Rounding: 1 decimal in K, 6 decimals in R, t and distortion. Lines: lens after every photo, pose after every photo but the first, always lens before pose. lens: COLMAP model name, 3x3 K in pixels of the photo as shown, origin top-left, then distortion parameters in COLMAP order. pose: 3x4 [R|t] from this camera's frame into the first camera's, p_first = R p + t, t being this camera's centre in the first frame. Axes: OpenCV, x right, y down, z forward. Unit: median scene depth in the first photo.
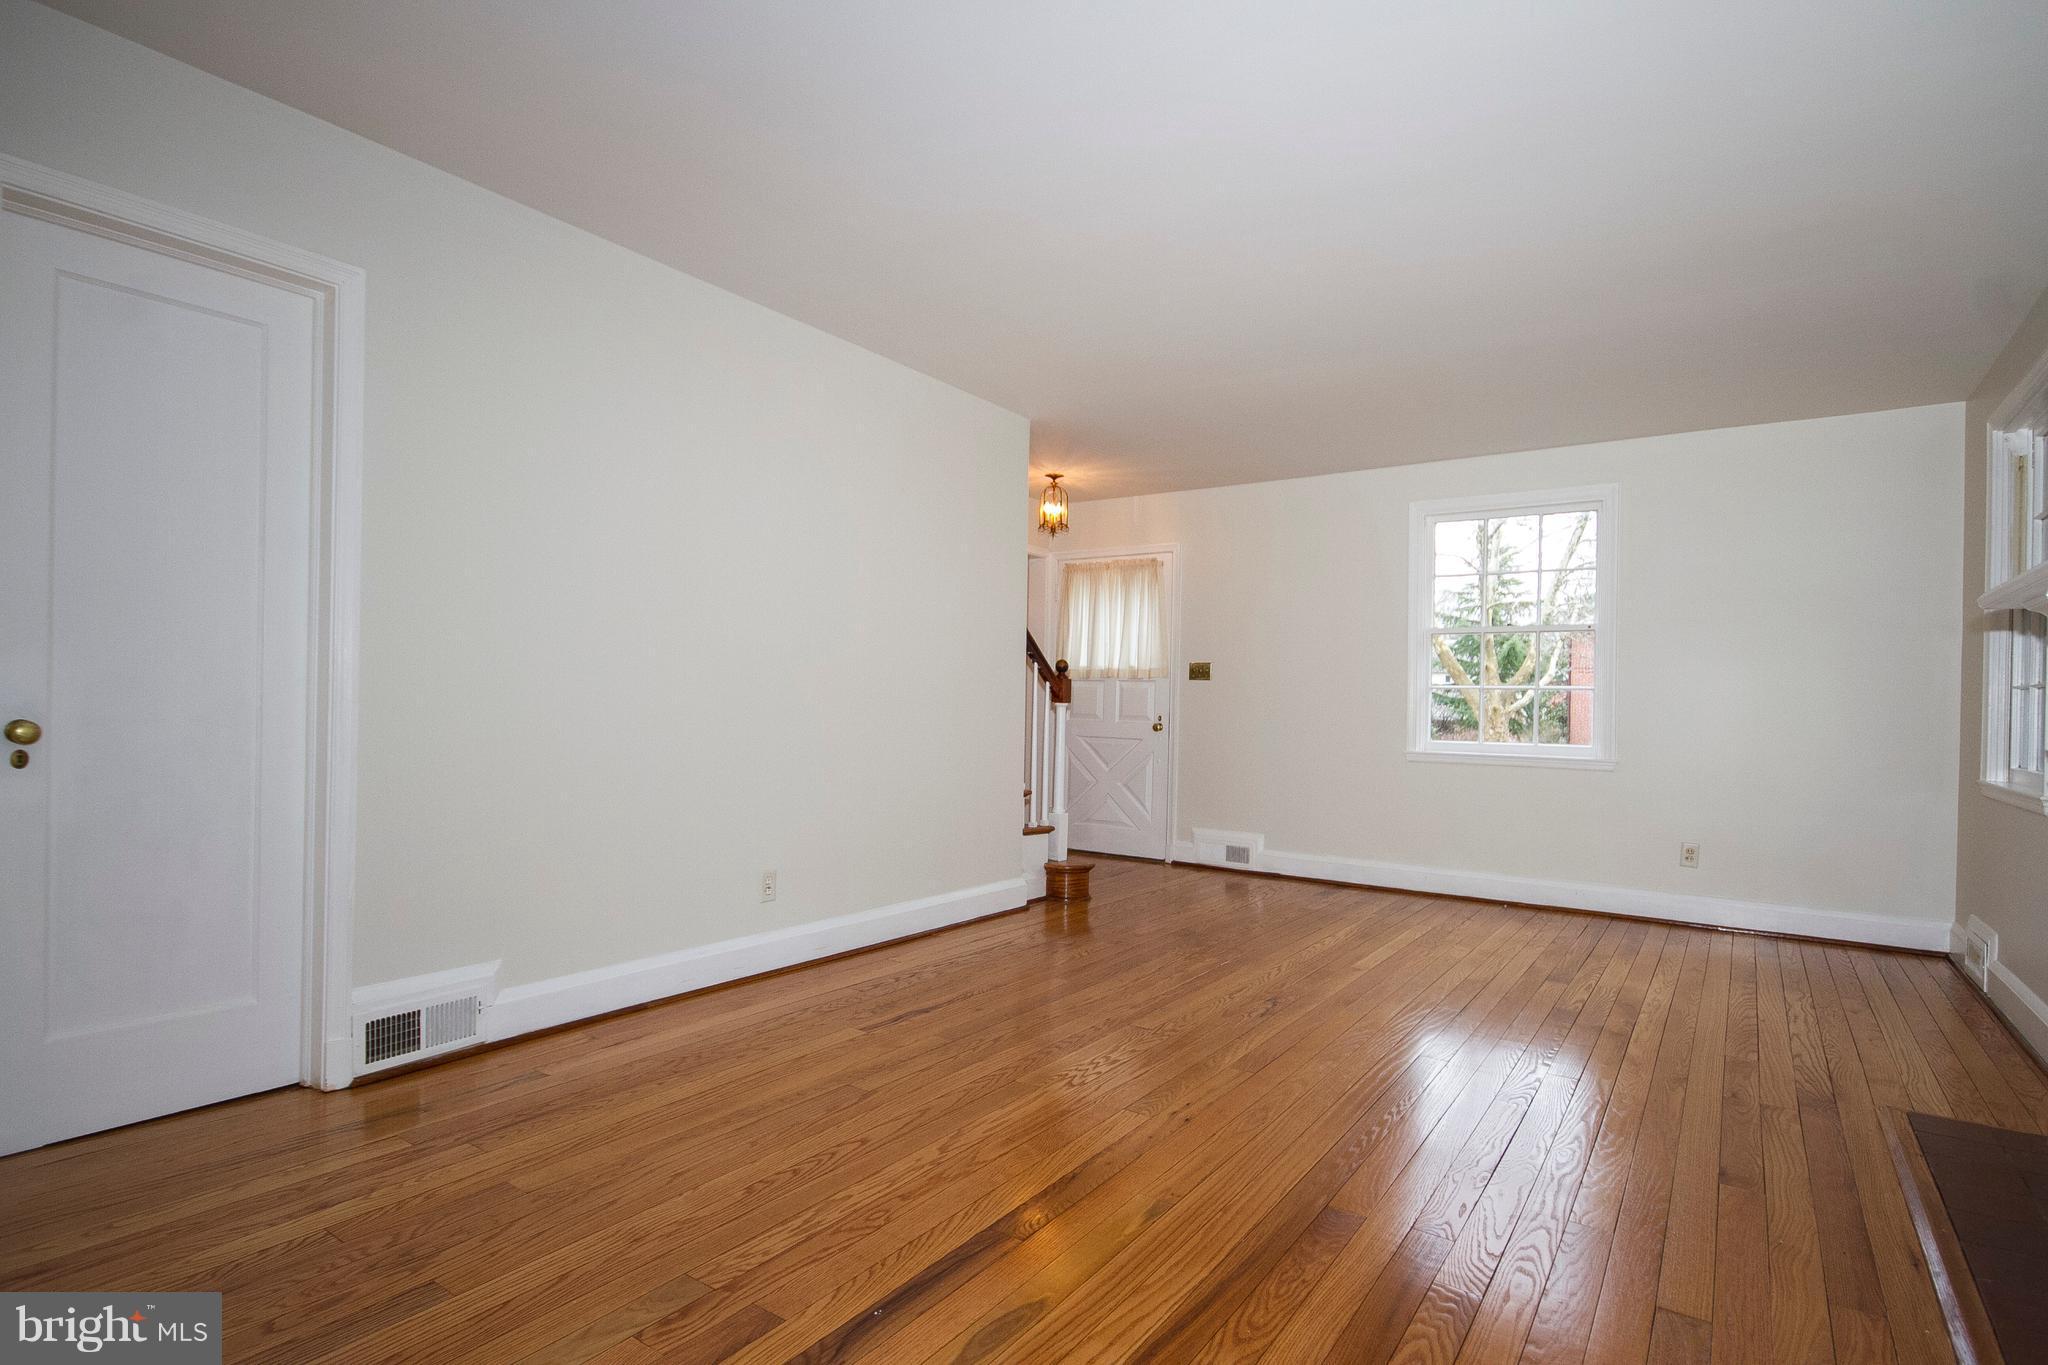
lens RADIAL K [[982.8, 0, 1017.1], [0, 982.8, 707.3], [0, 0, 1]] dist [-0.011616, -0.001285]
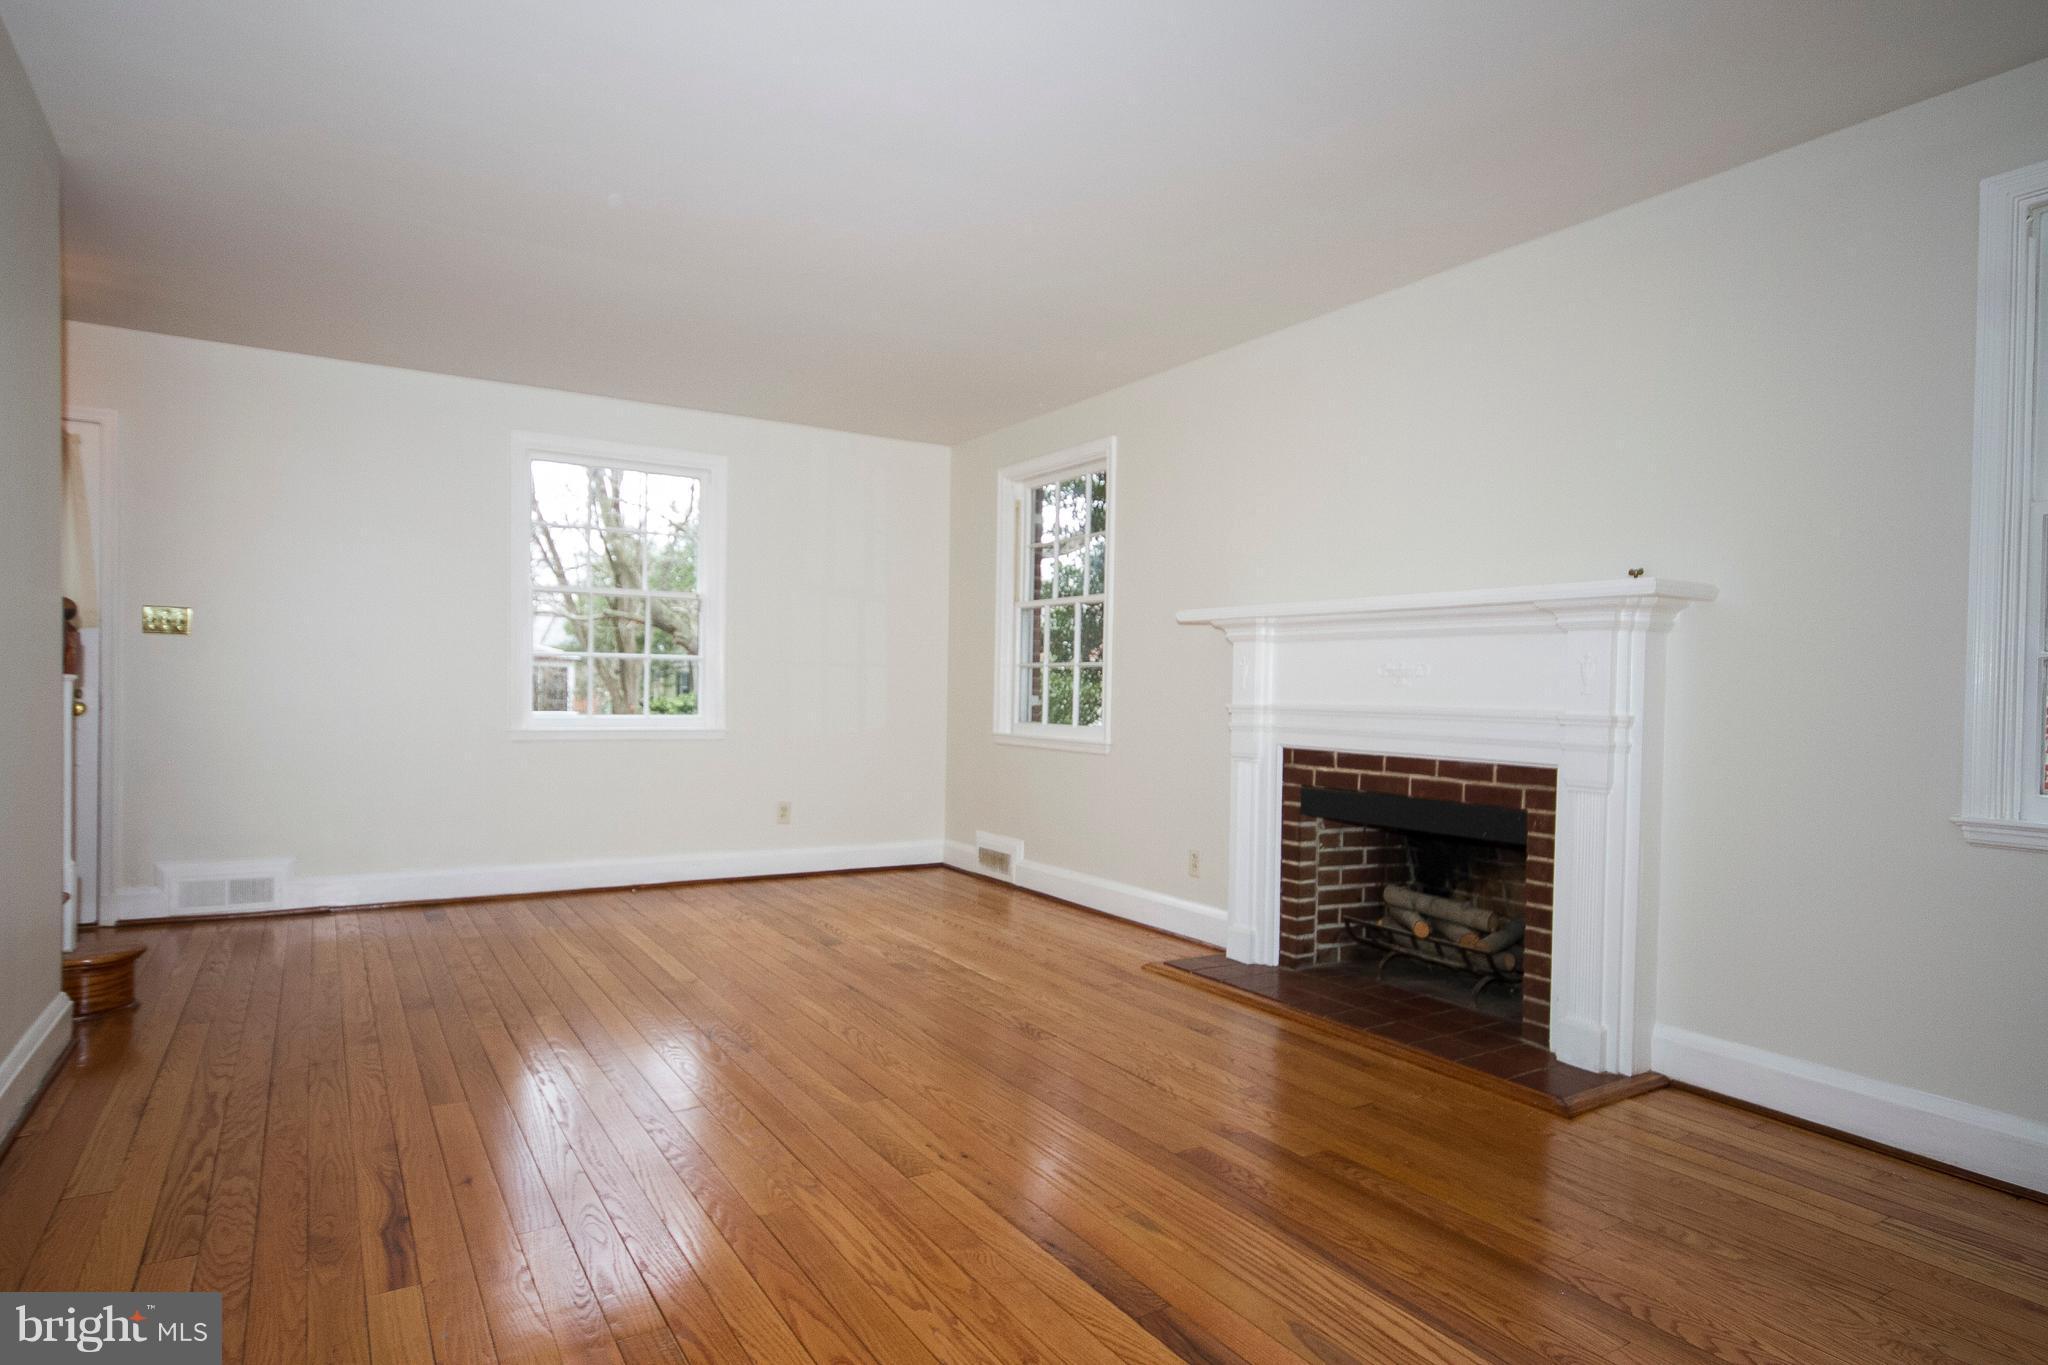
lens RADIAL K [[1133.8, 0, 993.7], [0, 1133.8, 685.6], [0, 0, 1]] dist [0.001933, 0.001308]
pose [[0.404144, -0.011197, 0.914627, -0.528264], [-0.008528, 0.999835, 0.016008, -0.018123], [-0.914656, -0.014270, 0.403982, 0.390879]]
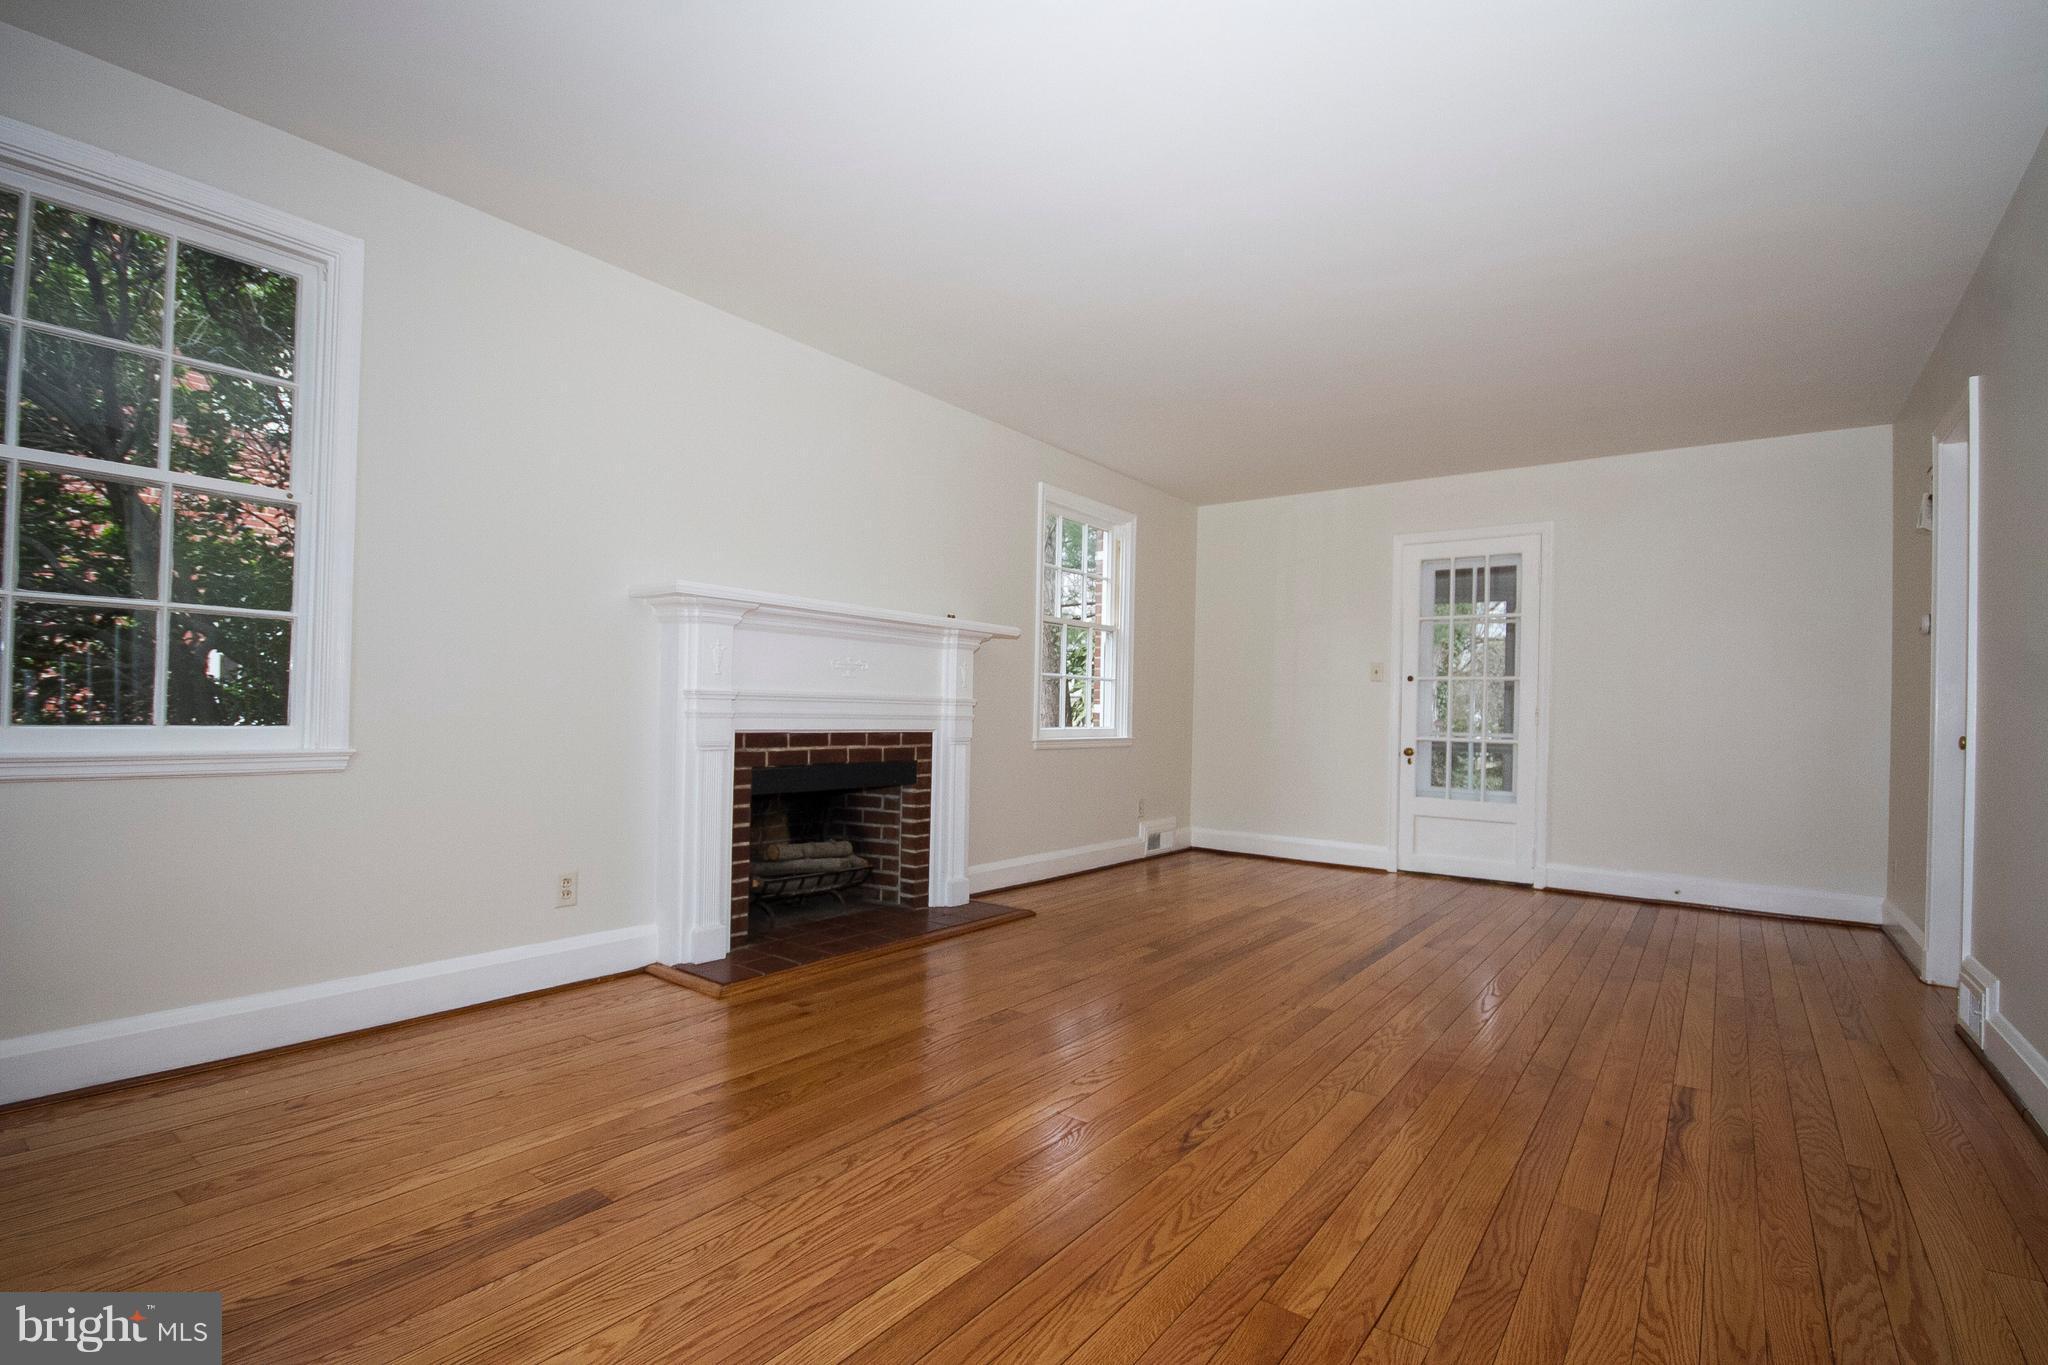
lens RADIAL K [[982.8, 0, 1017.1], [0, 982.8, 707.3], [0, 0, 1]] dist [-0.011616, -0.001285]
pose [[-0.998914, -0.044421, 0.014049, 0.372643], [-0.044455, 0.999009, -0.002057, 0.025377], [-0.013944, -0.002680, -0.999899, 1.628008]]
